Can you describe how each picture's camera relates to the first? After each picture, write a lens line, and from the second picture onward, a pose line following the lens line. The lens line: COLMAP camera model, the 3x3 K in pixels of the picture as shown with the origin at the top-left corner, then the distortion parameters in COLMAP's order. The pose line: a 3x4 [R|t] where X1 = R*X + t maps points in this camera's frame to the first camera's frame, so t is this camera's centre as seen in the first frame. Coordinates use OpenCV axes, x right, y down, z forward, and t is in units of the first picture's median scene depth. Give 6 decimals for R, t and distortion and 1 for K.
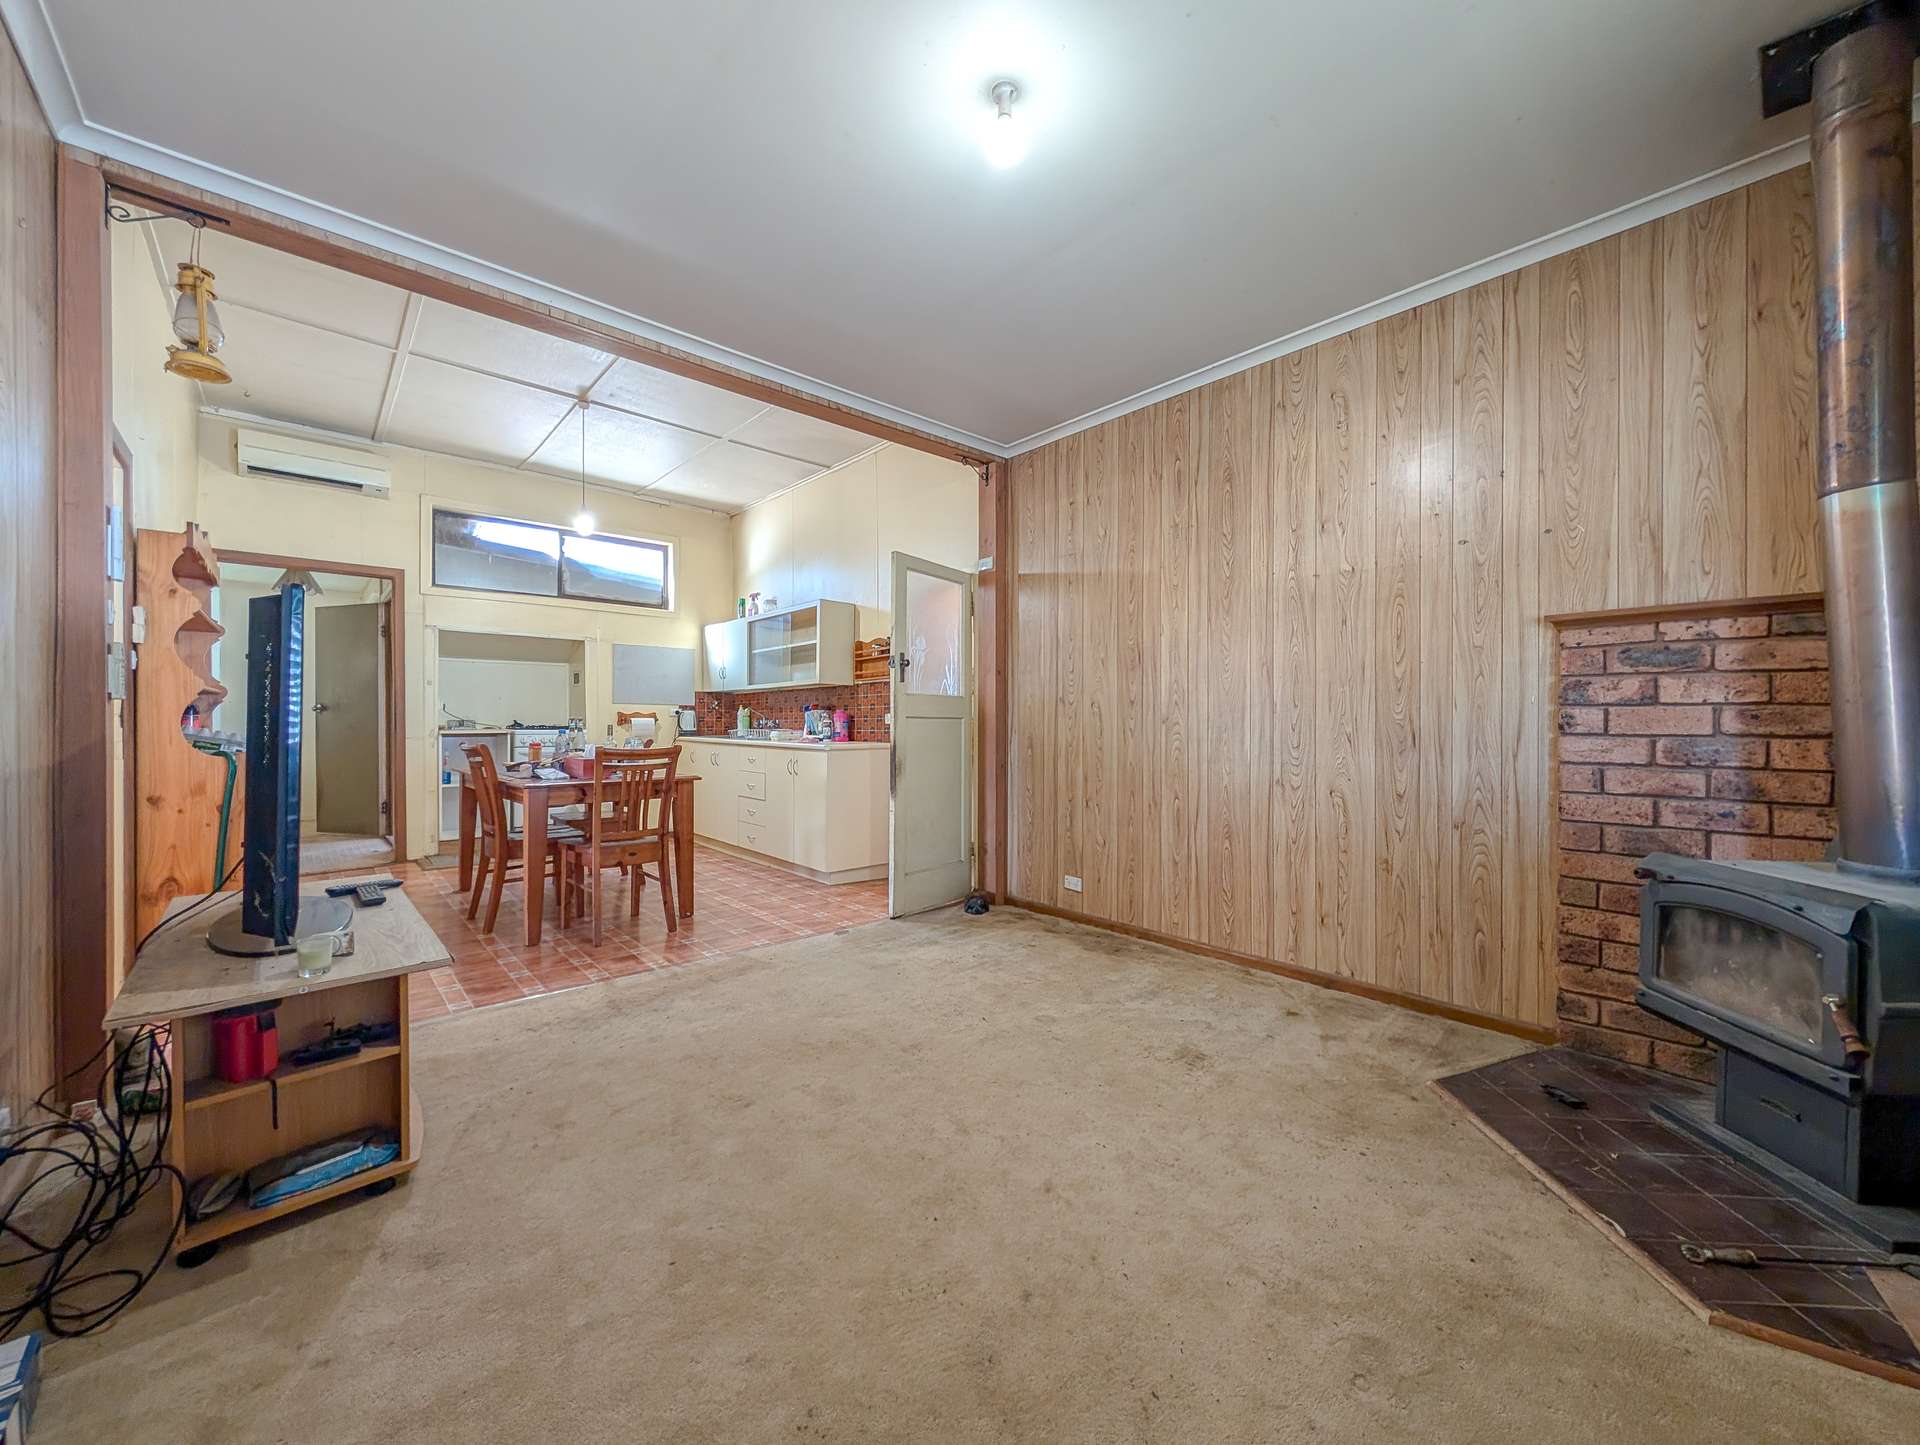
lens RADIAL K [[737.9, 0, 943.0], [0, 737.9, 728.3], [0, 0, 1]] dist [-0.003347, 0.000172]
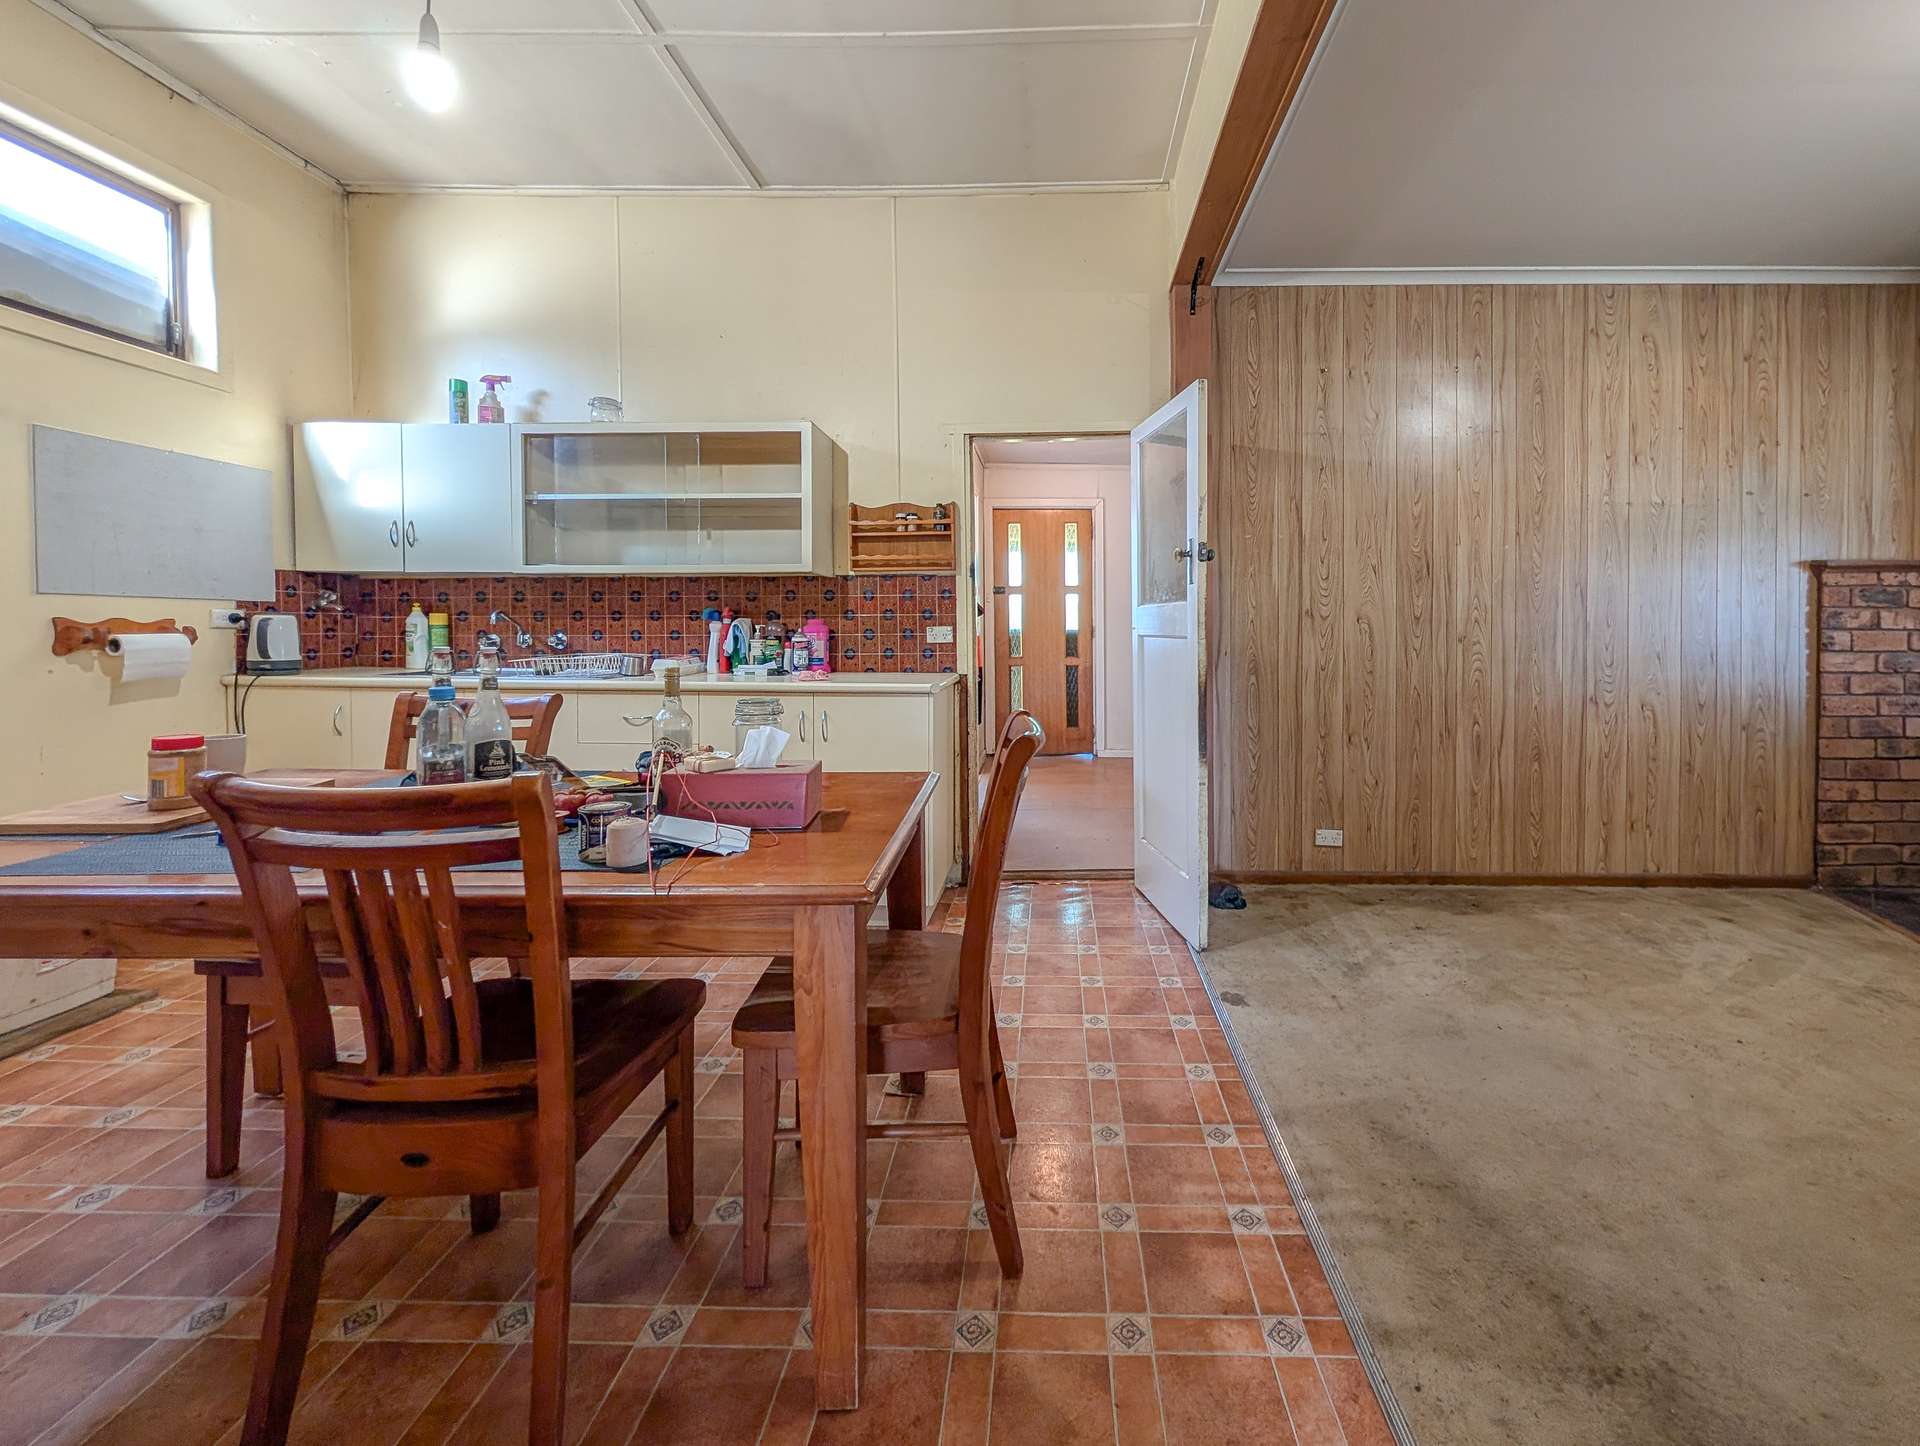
lens RADIAL K [[771.6, 0, 1126.0], [0, 771.6, 638.6], [0, 0, 1]] dist [-0.003421, 0.002072]
pose [[0.670684, -0.013346, 0.741623, -0.775096], [0.005175, 0.999898, 0.013313, -0.029877], [-0.741725, -0.005091, 0.670684, 0.759897]]
